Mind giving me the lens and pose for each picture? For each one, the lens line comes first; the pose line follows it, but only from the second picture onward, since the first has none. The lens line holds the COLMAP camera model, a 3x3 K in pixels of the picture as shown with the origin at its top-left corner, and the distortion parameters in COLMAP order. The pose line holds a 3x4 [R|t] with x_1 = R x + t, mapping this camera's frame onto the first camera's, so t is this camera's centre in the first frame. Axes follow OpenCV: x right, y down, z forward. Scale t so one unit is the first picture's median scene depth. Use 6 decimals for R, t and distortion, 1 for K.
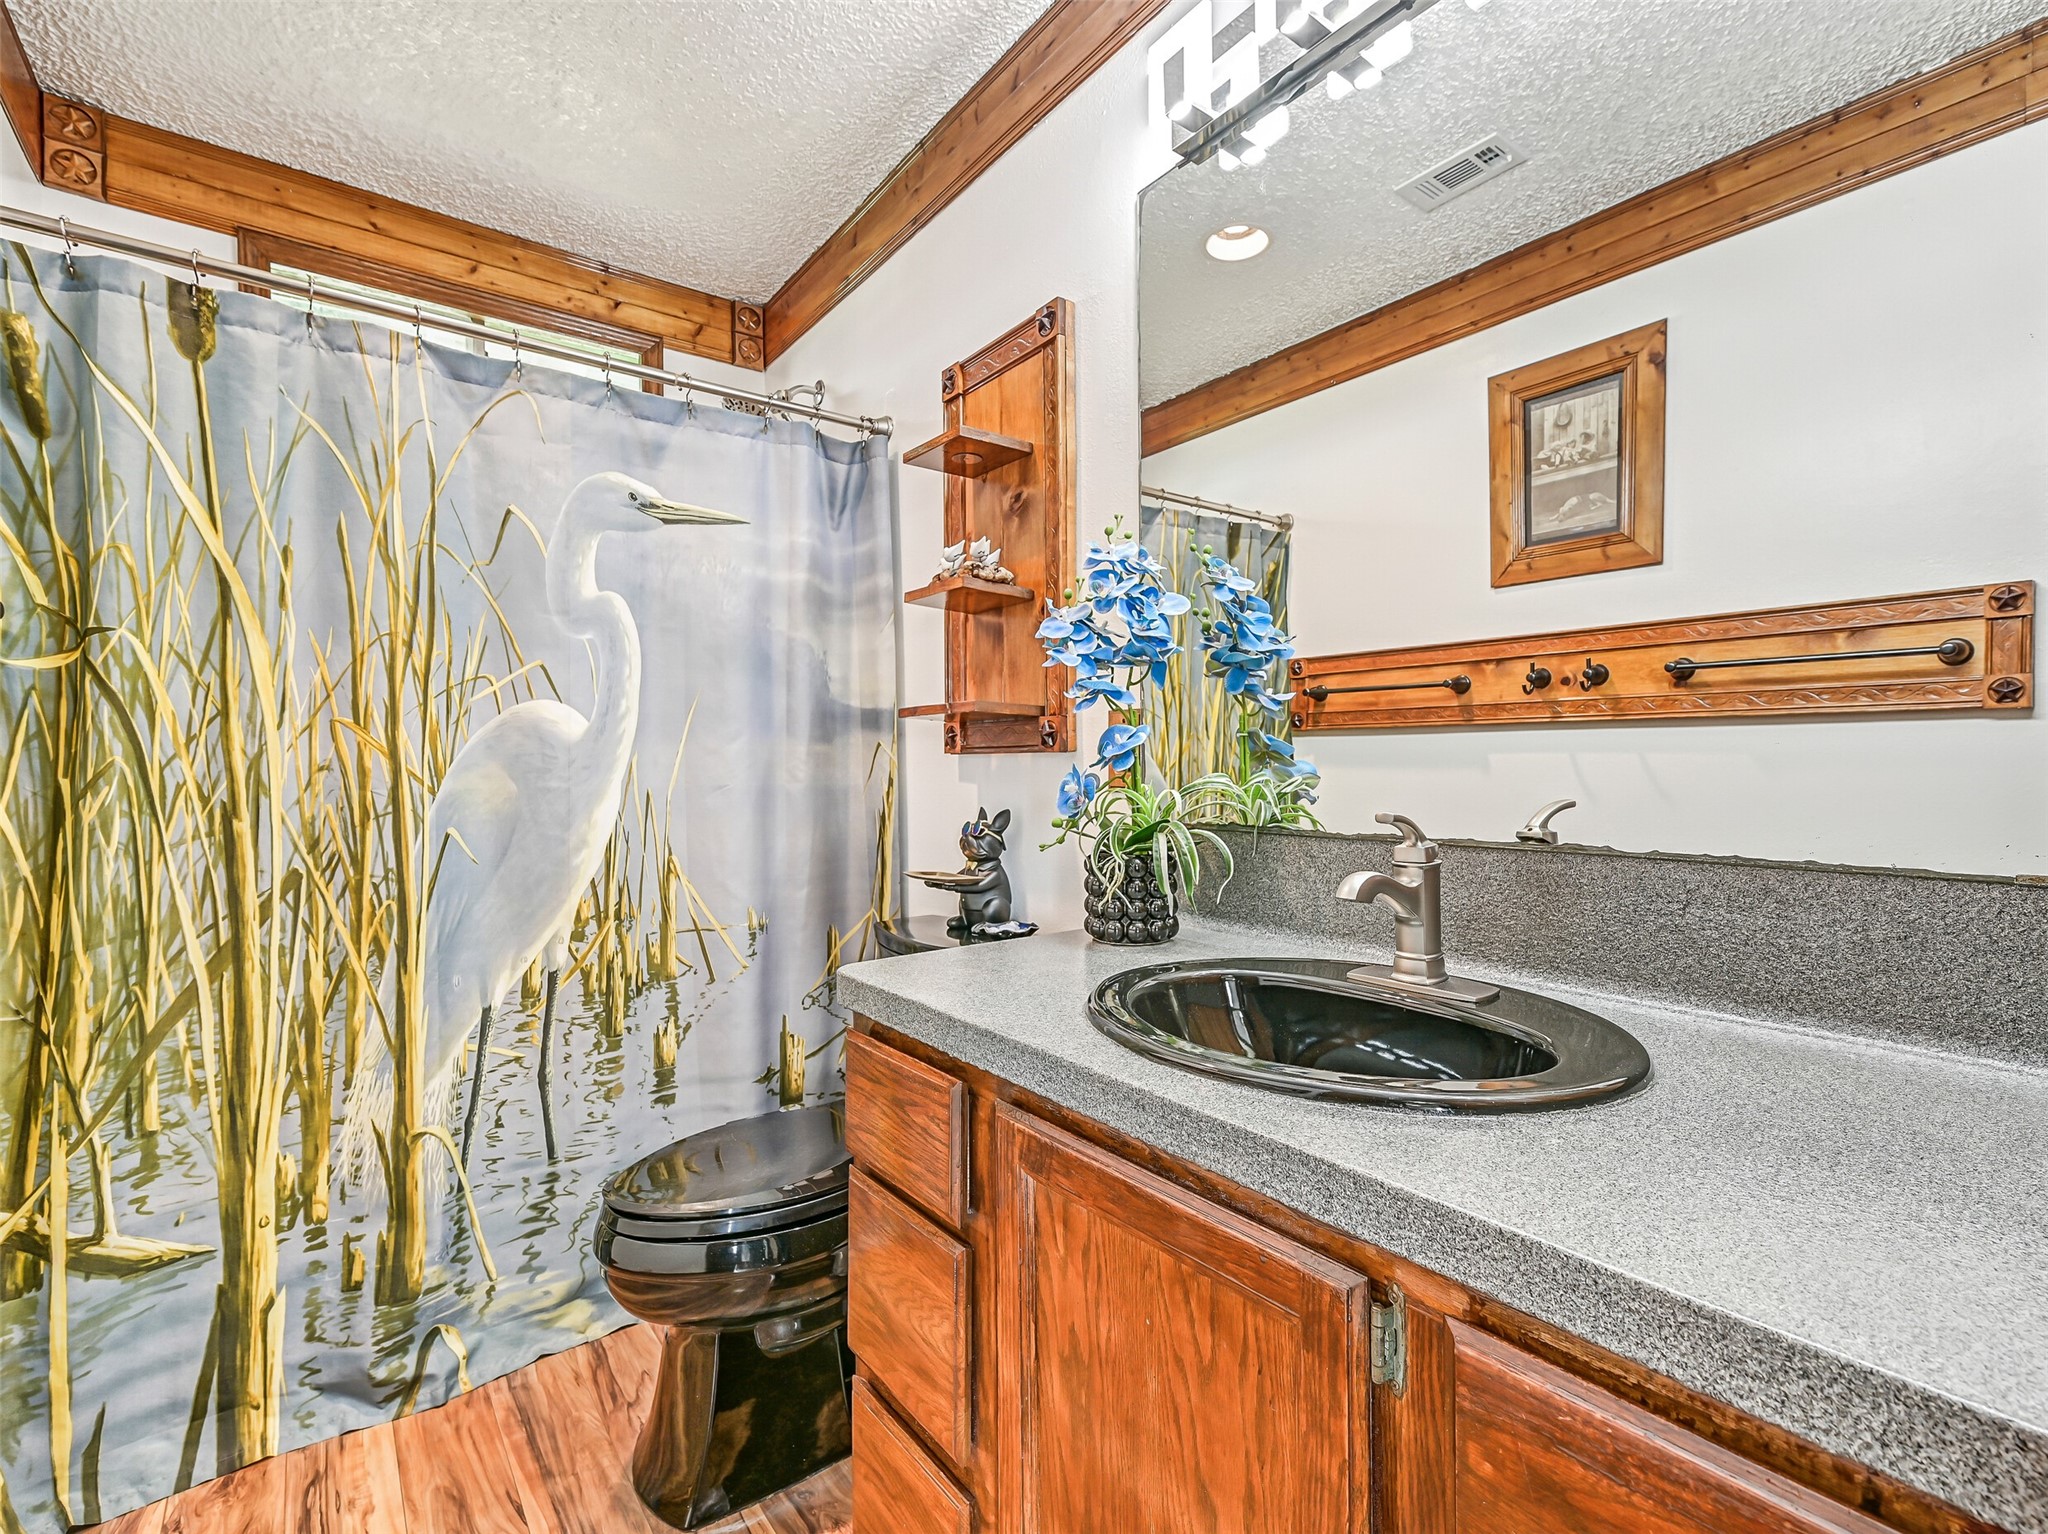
lens RADIAL K [[911.4, 0, 1031.7], [0, 911.4, 773.0], [0, 0, 1]] dist [-0.001312, 0.000147]
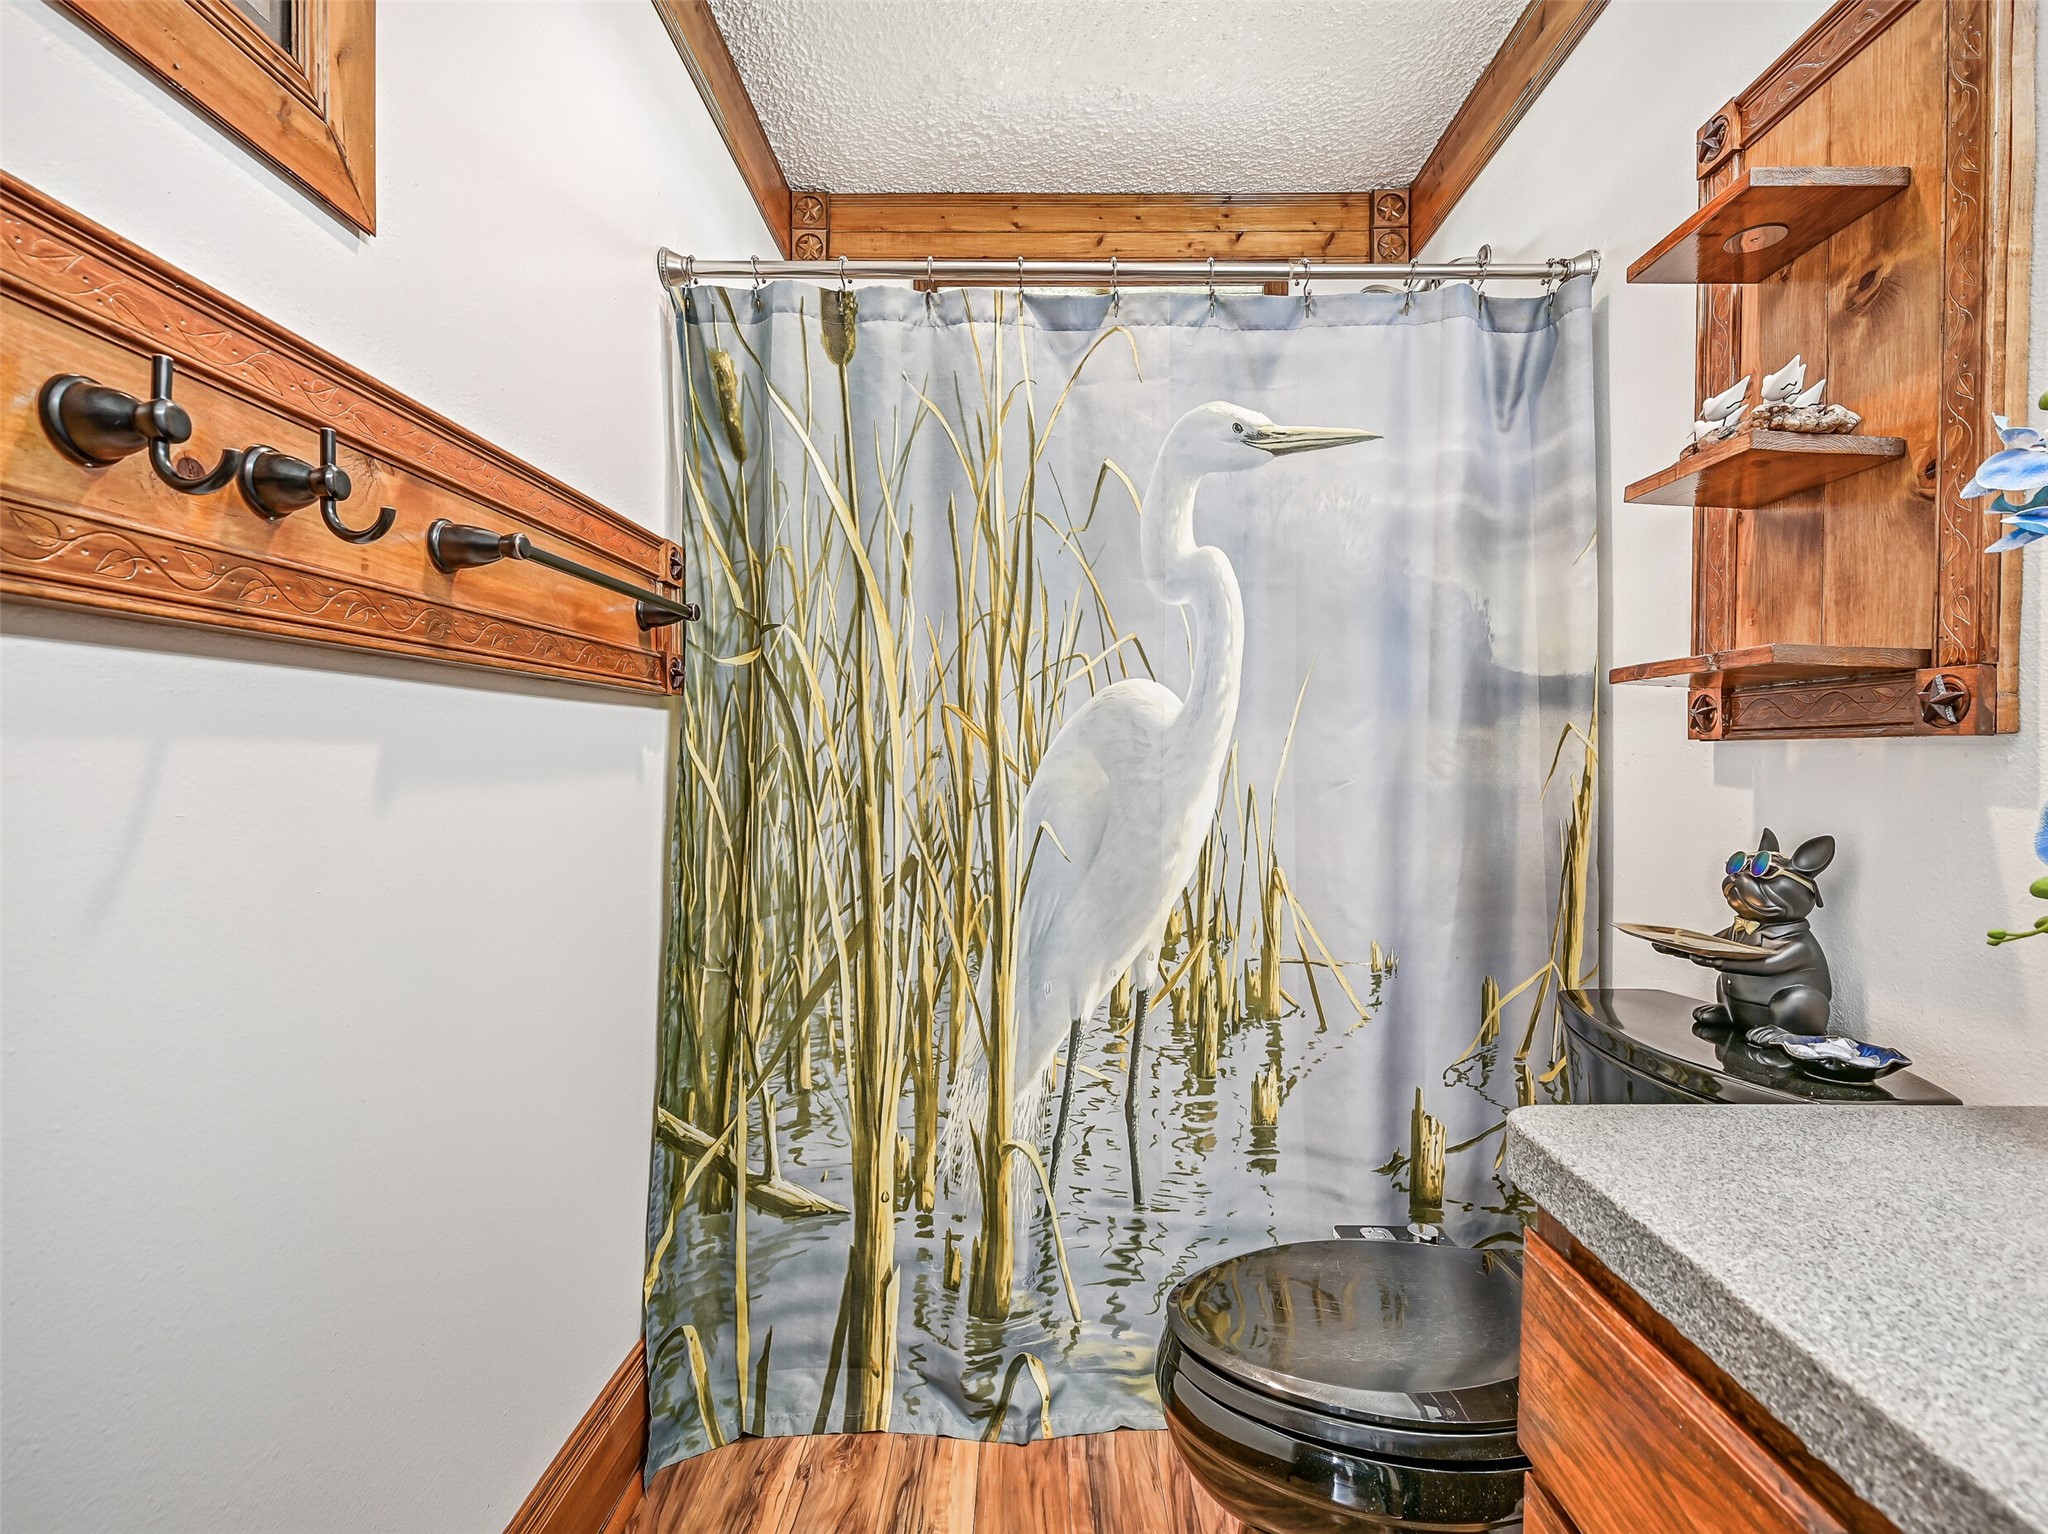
lens RADIAL K [[938.9, 0, 1036.1], [0, 938.9, 773.1], [0, 0, 1]] dist [-0.000440, -0.000507]
pose [[0.788672, 0.019087, -0.614517, -0.058865], [-0.012863, 0.999811, 0.014546, -0.001893], [0.614679, -0.003567, 0.788769, 0.235149]]
